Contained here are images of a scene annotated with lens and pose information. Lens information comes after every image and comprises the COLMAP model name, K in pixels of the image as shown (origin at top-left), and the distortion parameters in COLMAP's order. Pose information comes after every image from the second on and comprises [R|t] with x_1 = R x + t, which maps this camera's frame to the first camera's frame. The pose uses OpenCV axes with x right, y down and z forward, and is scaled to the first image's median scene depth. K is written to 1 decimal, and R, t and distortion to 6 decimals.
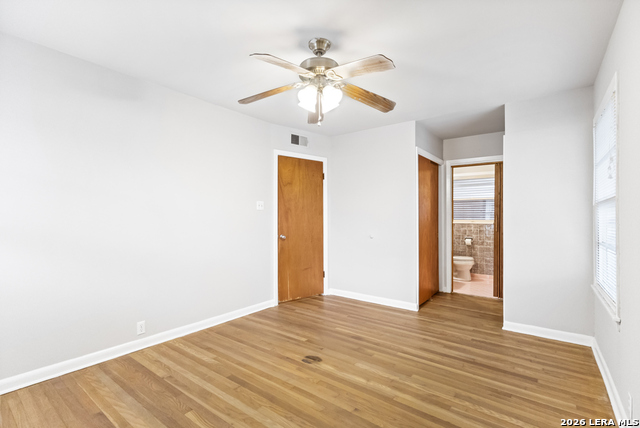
lens RADIAL K [[301.1, 0, 319.4], [0, 301.1, 215.9], [0, 0, 1]] dist [0.005606, 0.000836]
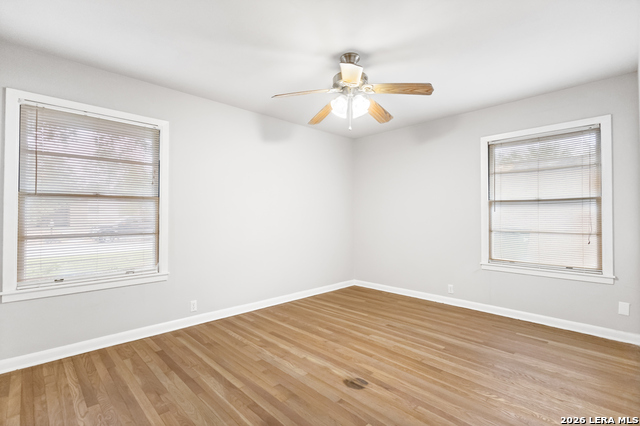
lens RADIAL K [[301.1, 0, 320.8], [0, 301.1, 213.4], [0, 0, 1]] dist [0.005606, 0.000836]
pose [[-0.989184, -0.002210, 0.146661, -0.052436], [-0.004780, 0.999841, -0.017169, 0.035787], [-0.146599, -0.017685, -0.989038, 1.893010]]
